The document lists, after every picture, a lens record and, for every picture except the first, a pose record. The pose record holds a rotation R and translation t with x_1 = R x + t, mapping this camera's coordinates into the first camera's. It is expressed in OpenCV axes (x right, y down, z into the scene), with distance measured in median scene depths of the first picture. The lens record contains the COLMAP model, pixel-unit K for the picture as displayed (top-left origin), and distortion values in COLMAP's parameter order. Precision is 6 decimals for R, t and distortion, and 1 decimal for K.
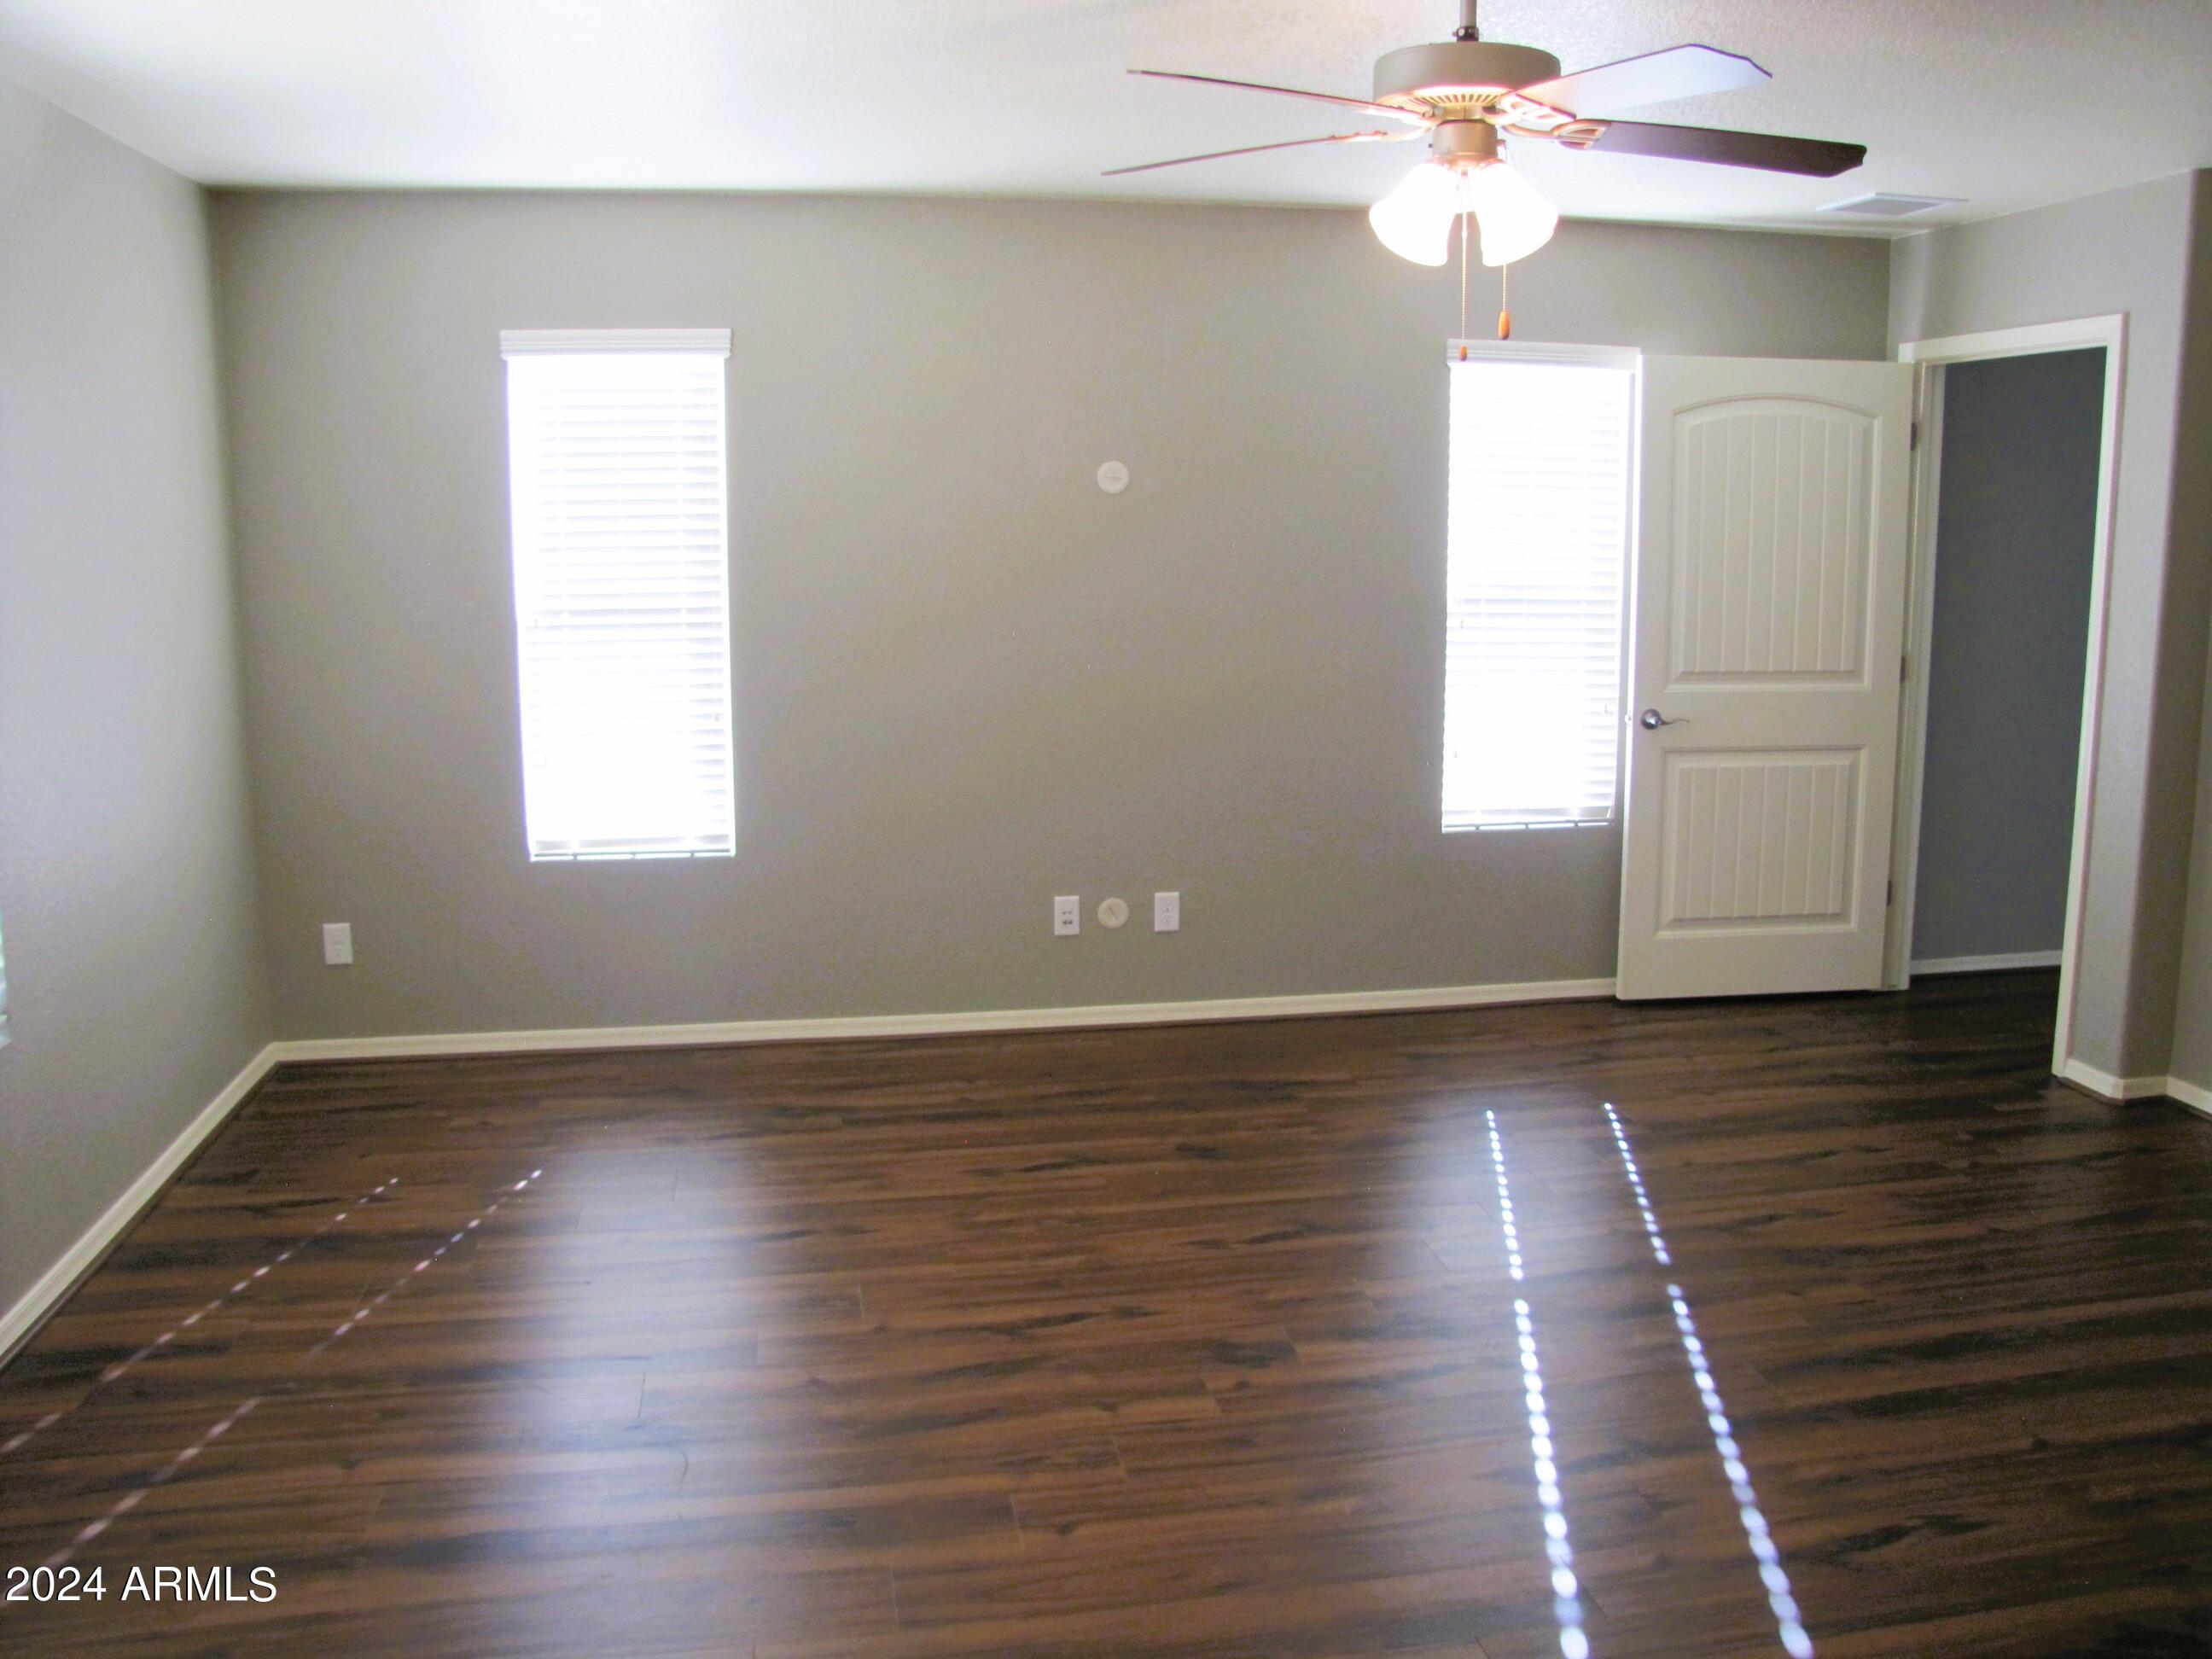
lens RADIAL K [[1876.4, 0, 1147.4], [0, 1876.4, 823.1], [0, 0, 1]] dist [-0.171016, 0.167871]
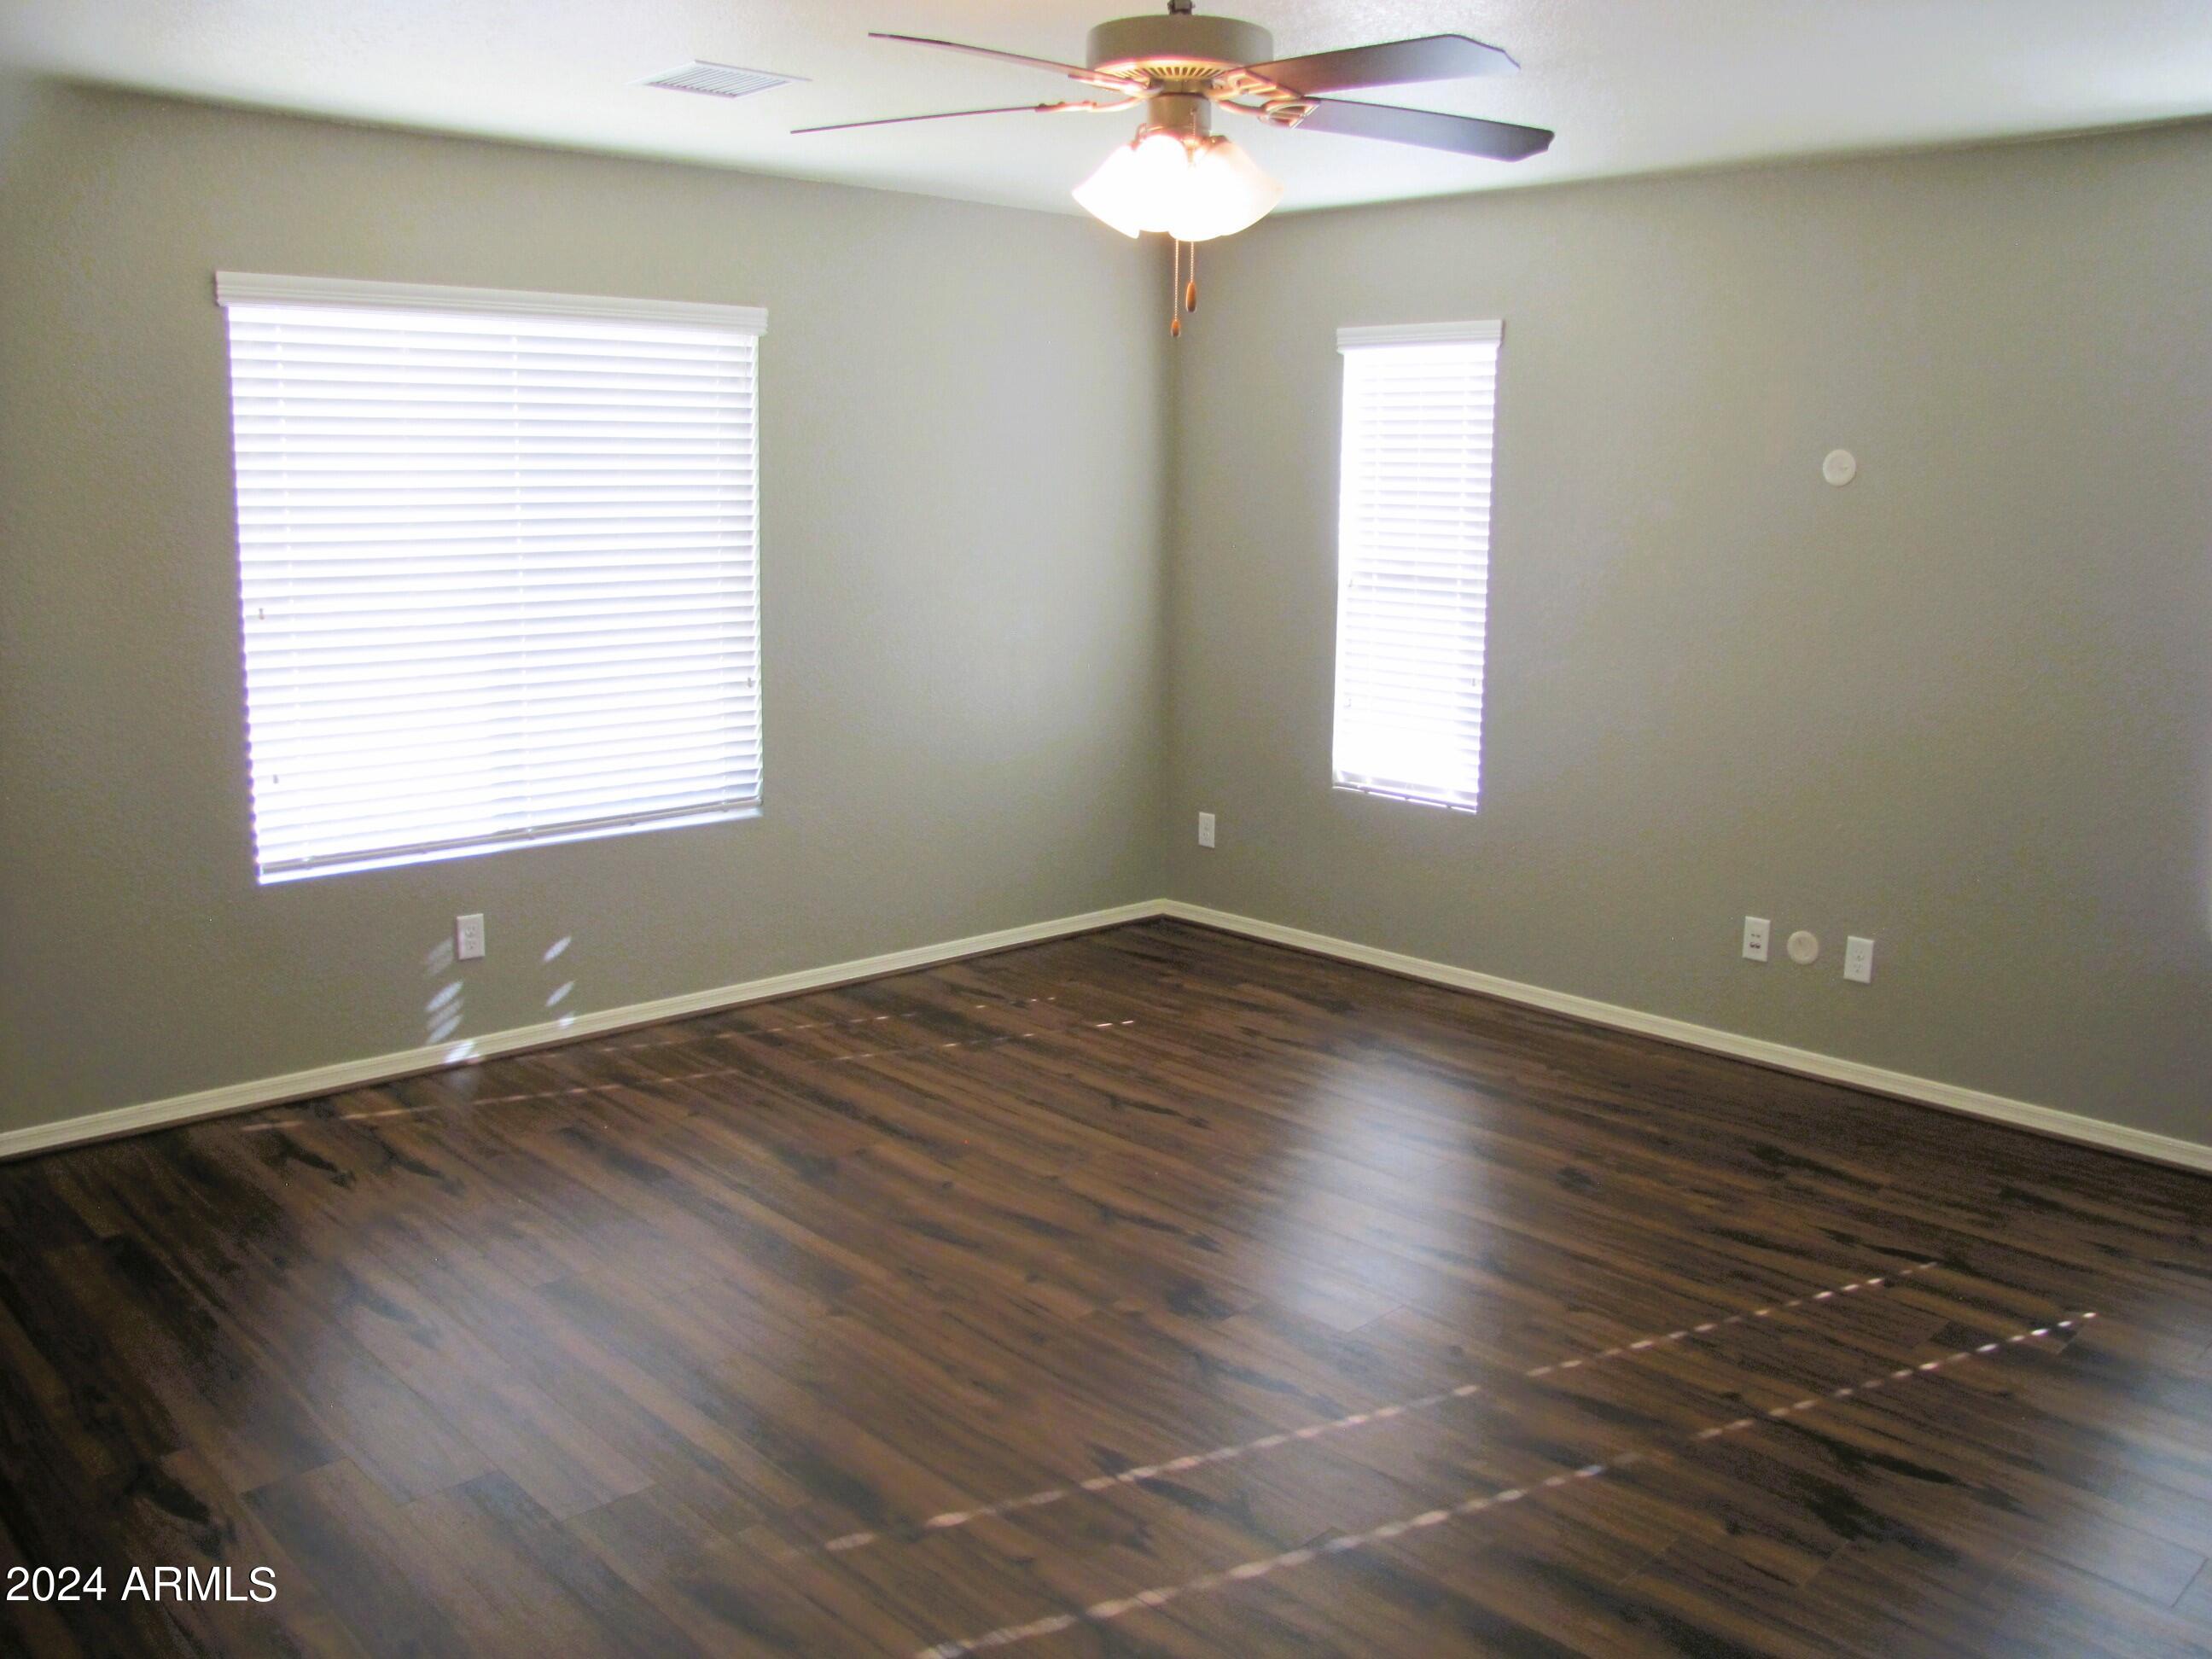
lens RADIAL K [[1876.4, 0, 1147.4], [0, 1876.4, 823.1], [0, 0, 1]] dist [-0.171016, 0.167871]
pose [[0.545480, 0.160462, -0.822620, 0.596039], [-0.155745, 0.983813, 0.088629, -0.045594], [0.823526, 0.079774, 0.561642, 0.261602]]
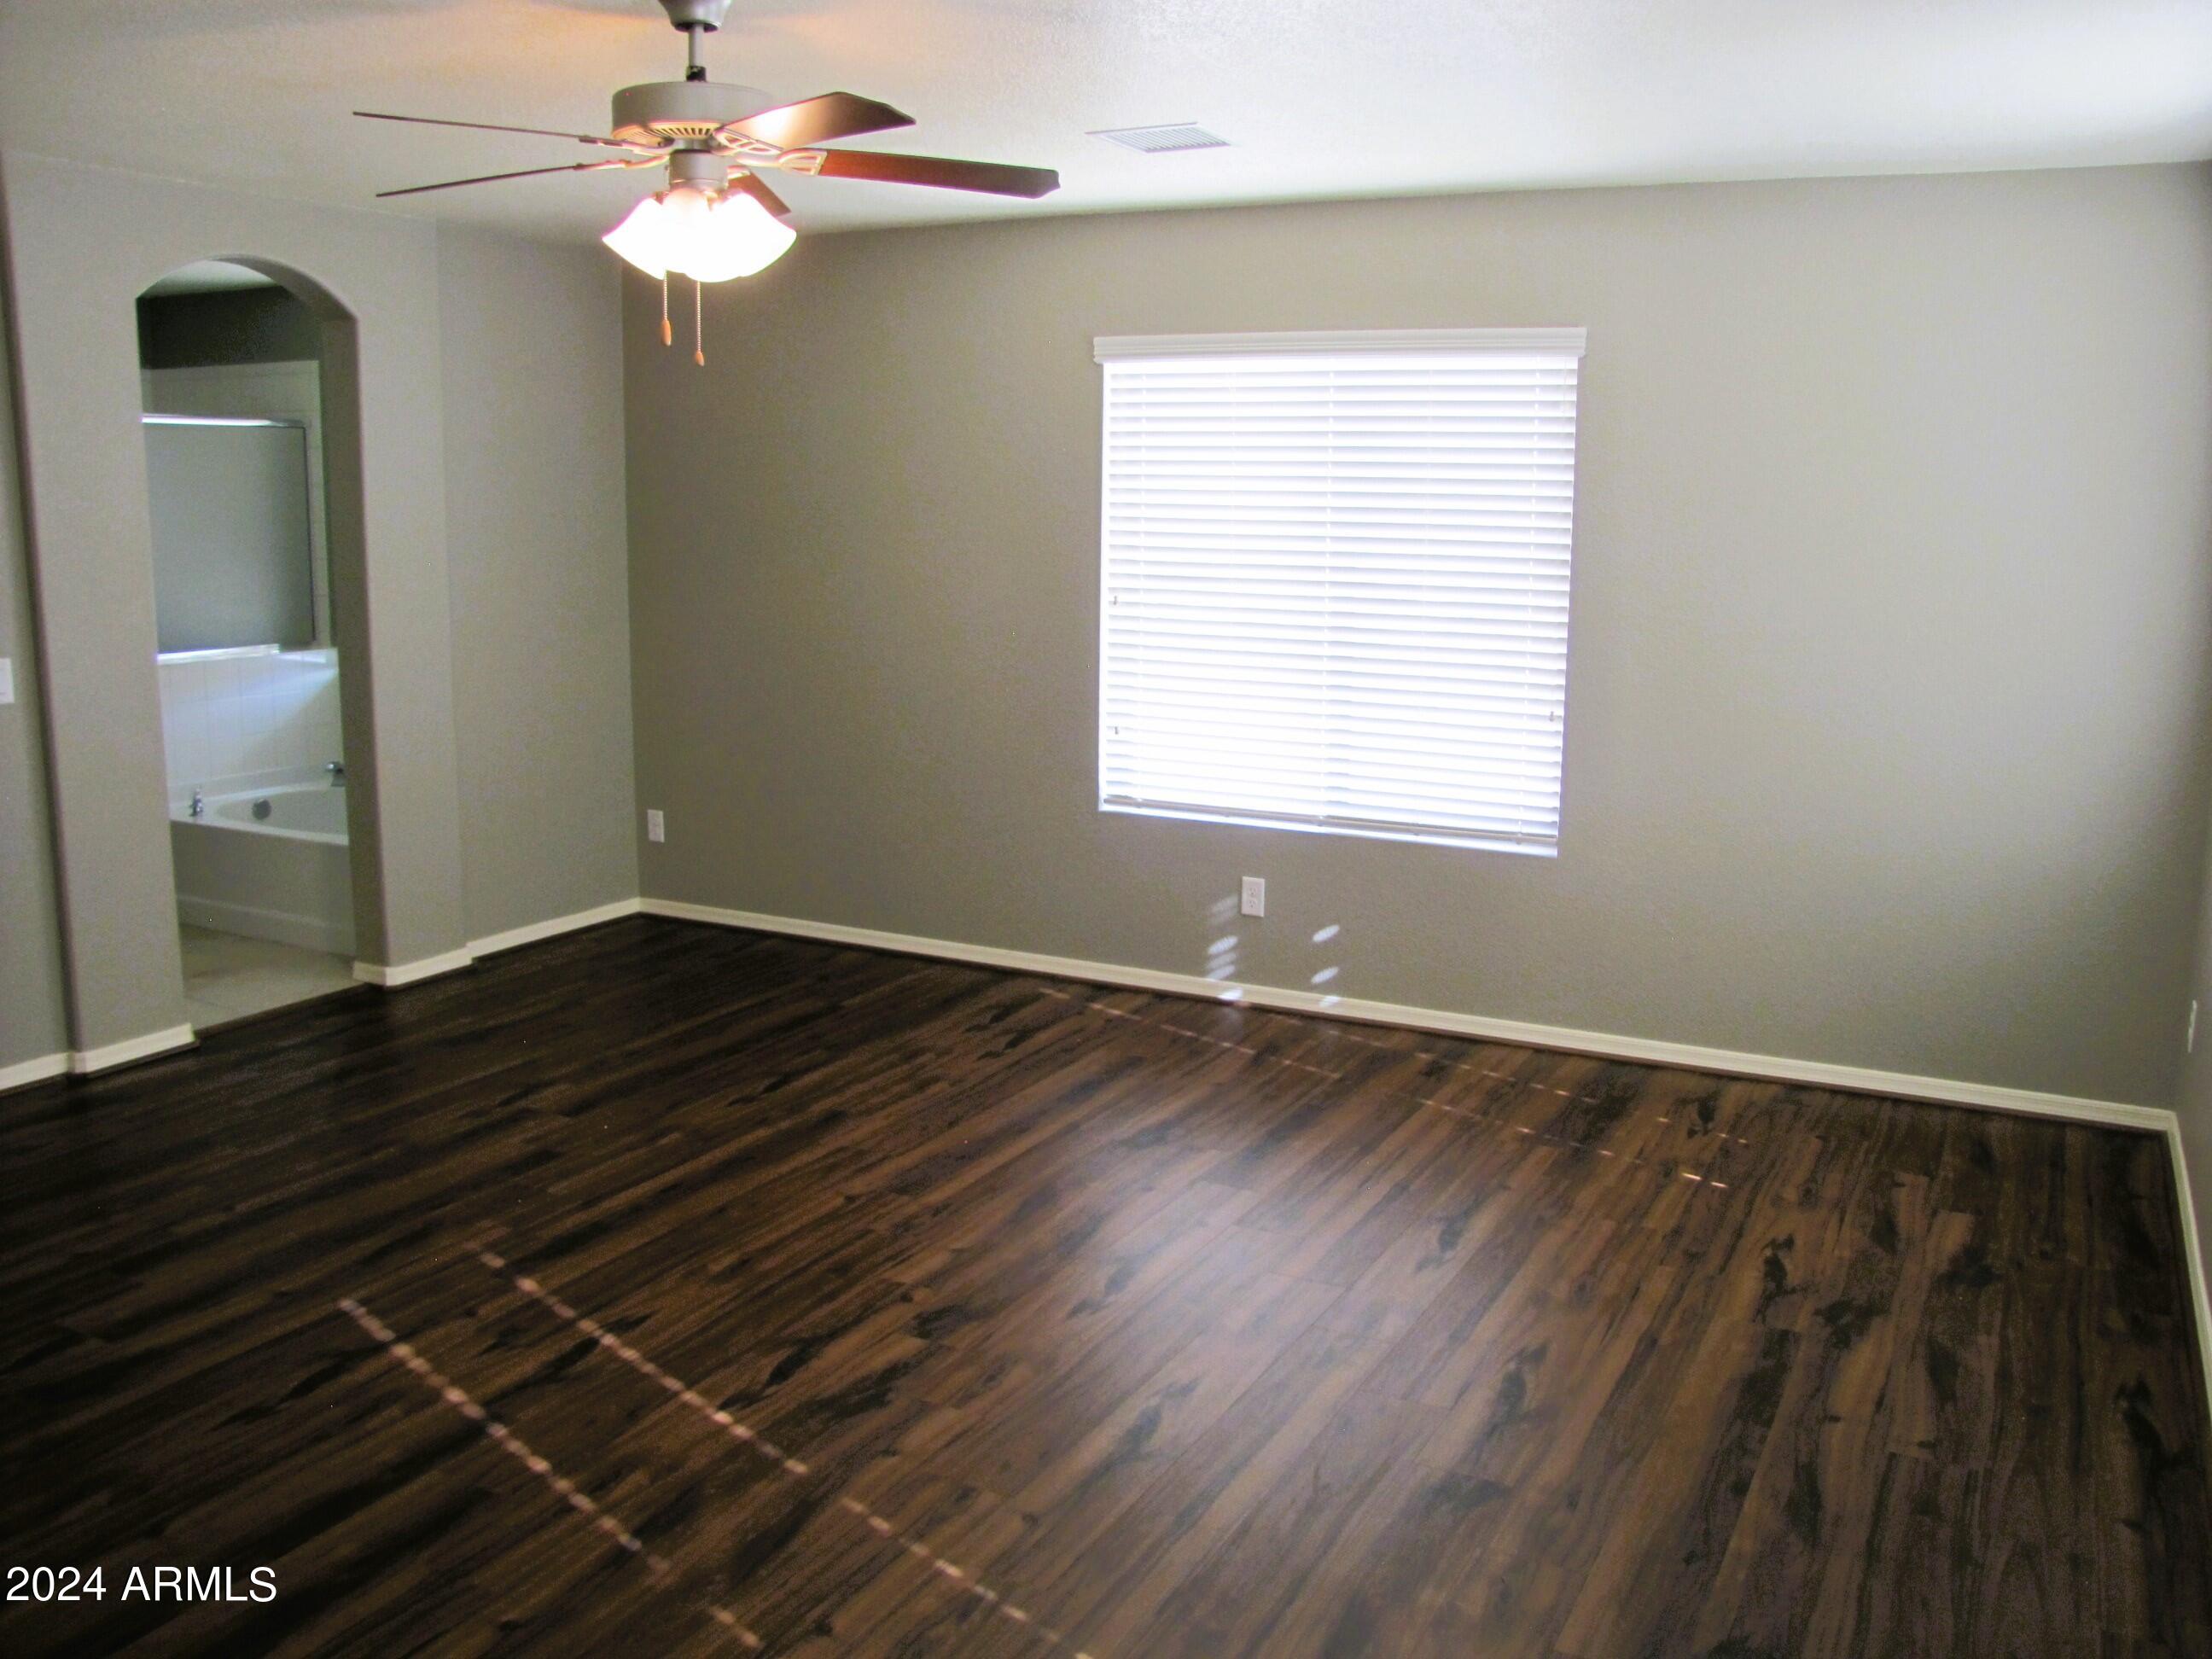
lens RADIAL K [[1876.4, 0, 1147.4], [0, 1876.4, 823.1], [0, 0, 1]] dist [-0.171016, 0.167871]
pose [[-0.622841, 0.127232, -0.771933, 0.519818], [-0.146418, 0.950297, 0.274768, -0.191629], [0.768525, 0.284162, -0.573255, 1.117768]]
